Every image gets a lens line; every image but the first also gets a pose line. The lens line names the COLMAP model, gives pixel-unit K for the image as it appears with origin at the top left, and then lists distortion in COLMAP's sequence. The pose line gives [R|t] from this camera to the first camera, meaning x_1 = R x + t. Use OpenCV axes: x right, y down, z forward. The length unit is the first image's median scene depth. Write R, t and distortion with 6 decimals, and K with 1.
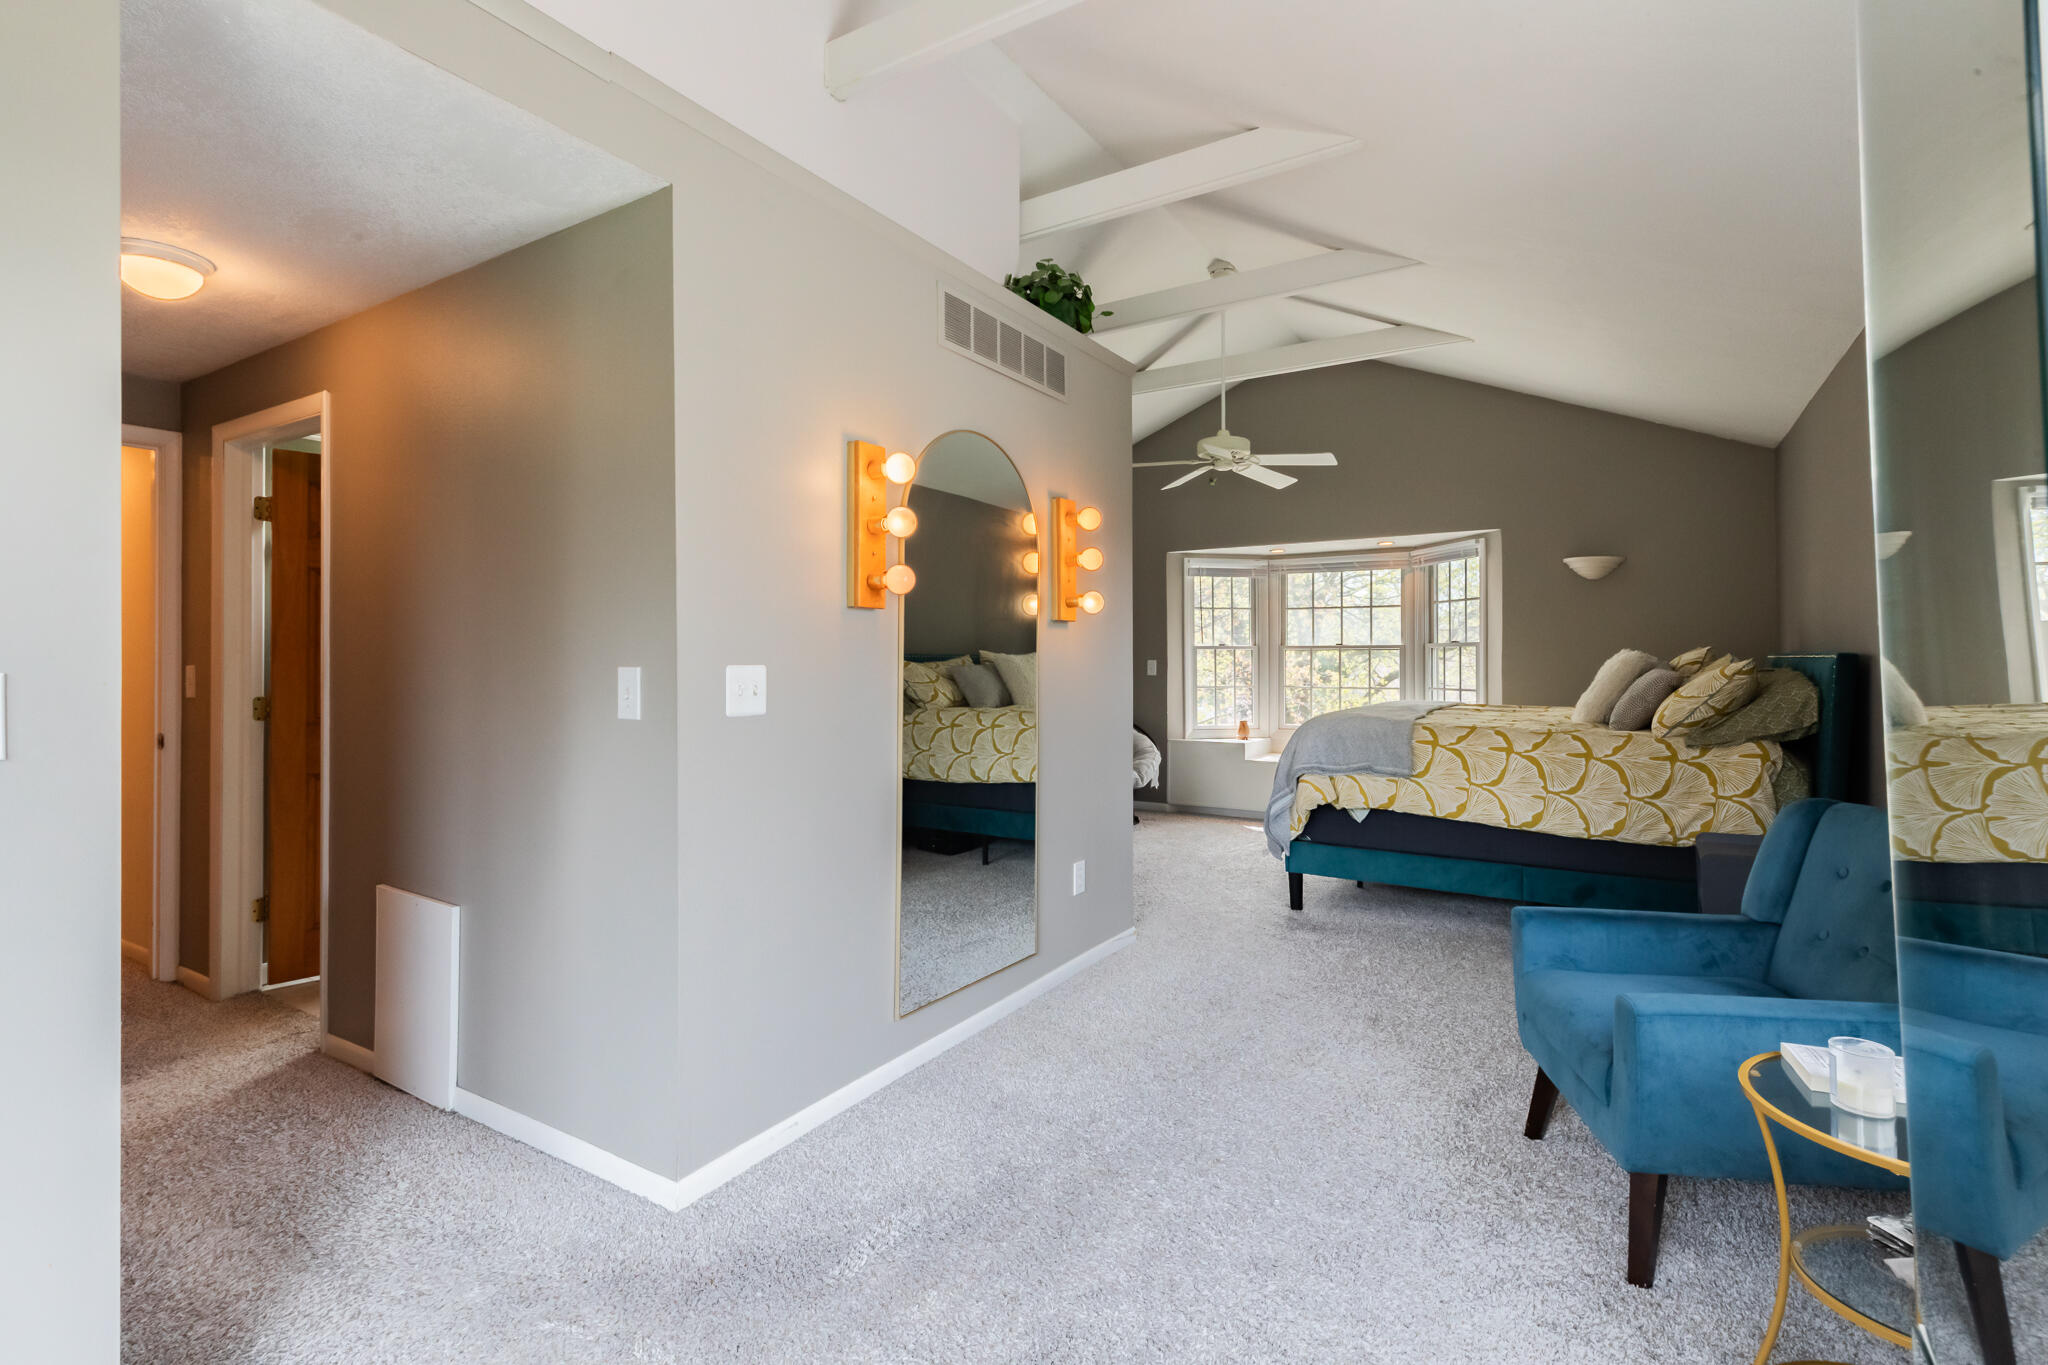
lens RADIAL K [[937.0, 0, 1031.0], [0, 937.0, 672.6], [0, 0, 1]] dist [0.002165, -0.001274]
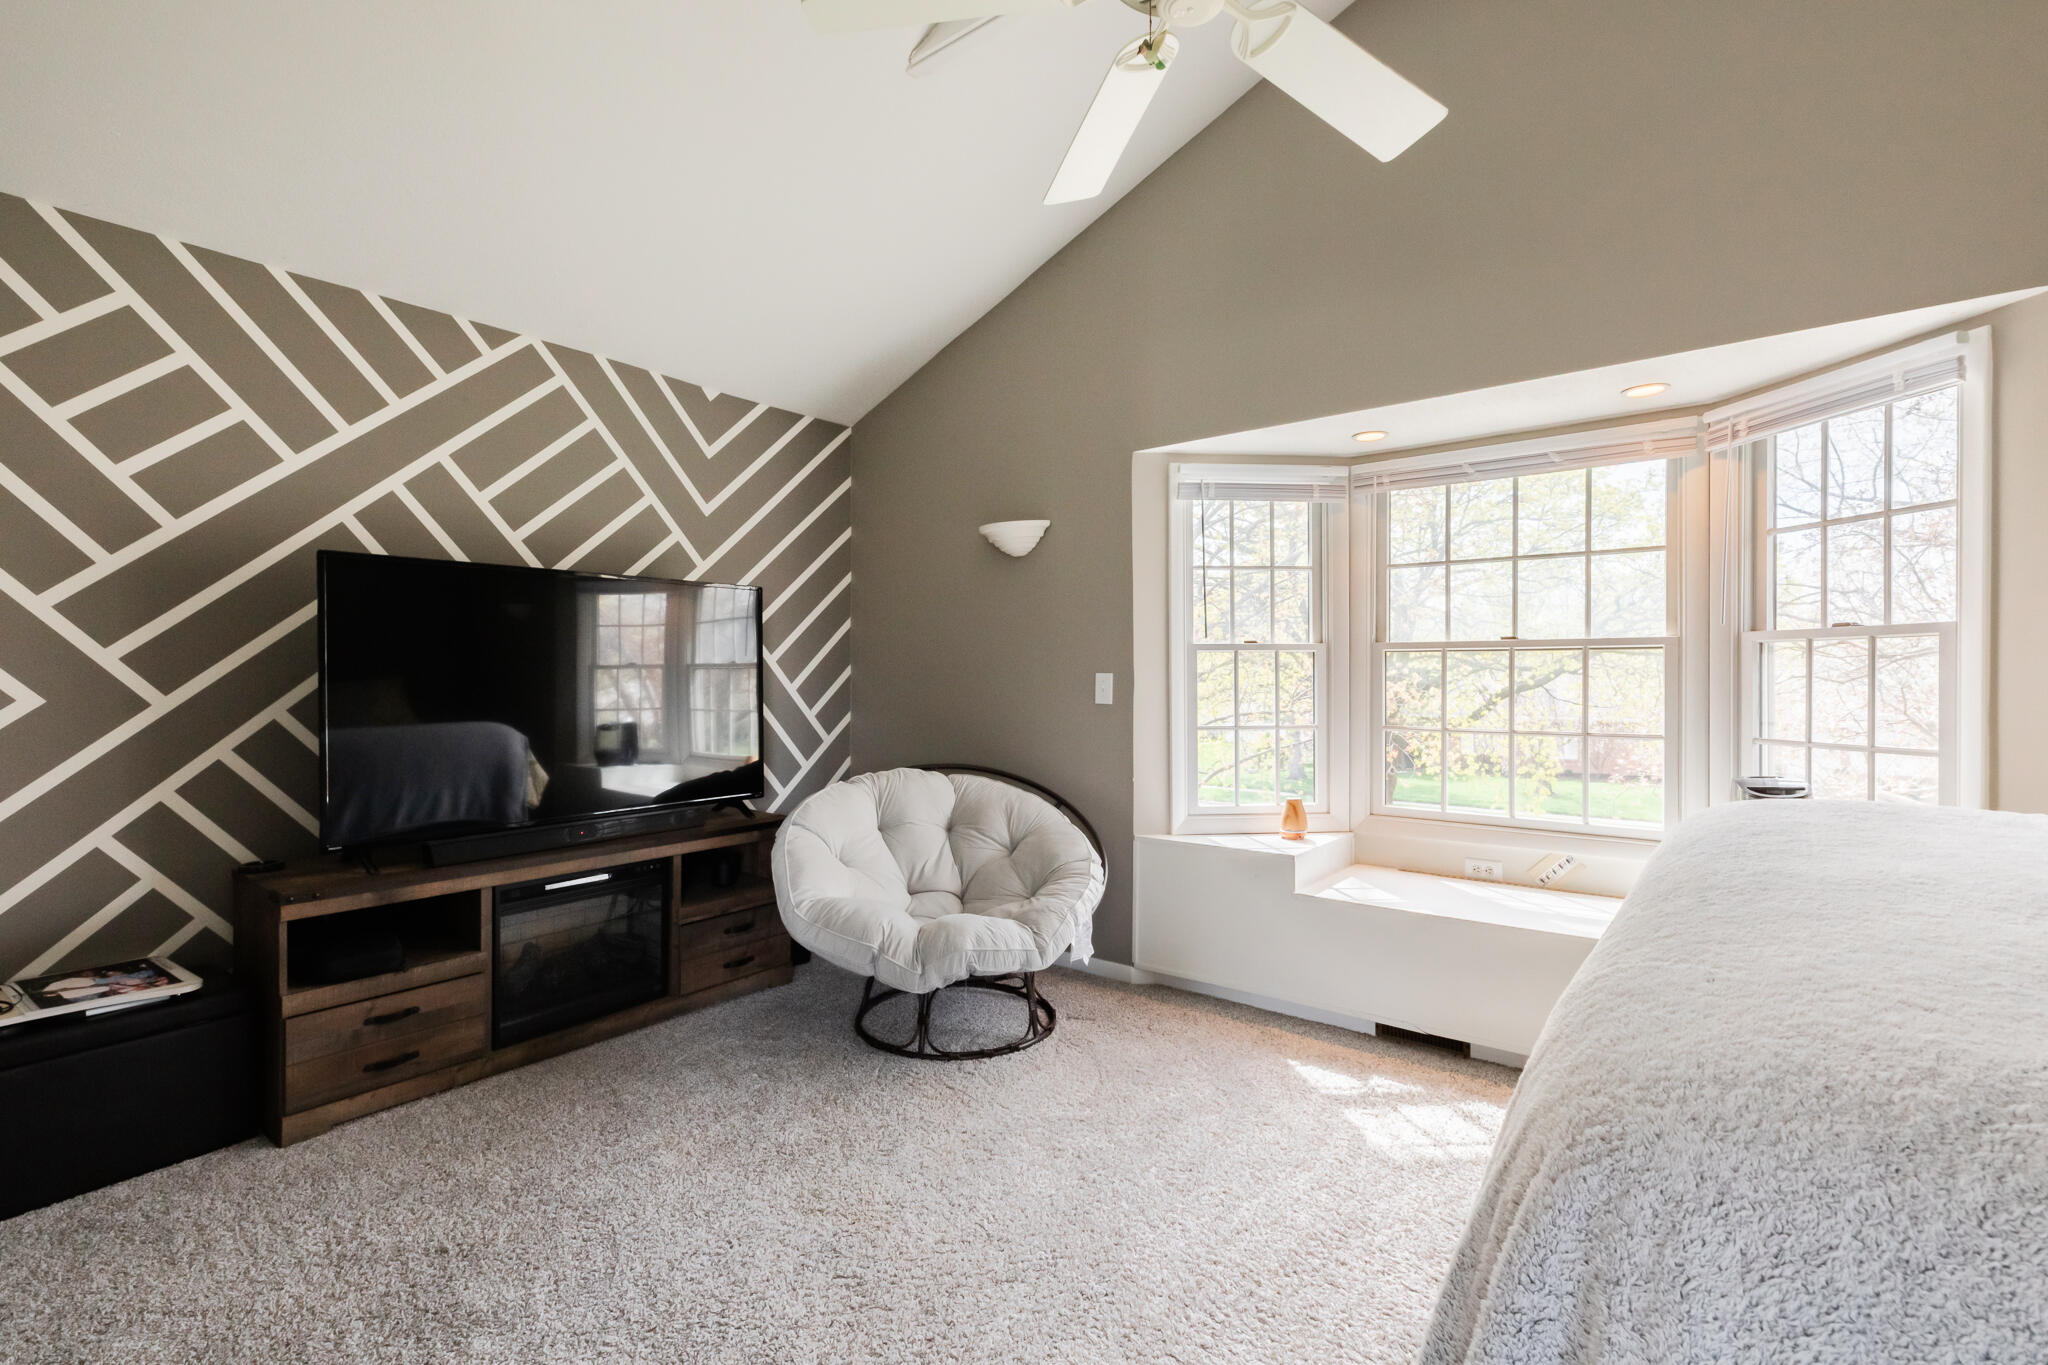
lens RADIAL K [[937.0, 0, 978.6], [0, 937.0, 686.3], [0, 0, 1]] dist [0.002165, -0.001274]
pose [[0.991233, -0.000566, -0.132124, 0.132740], [0.001904, 0.999948, 0.010003, -0.011416], [0.132111, -0.010166, 0.991183, 0.514999]]
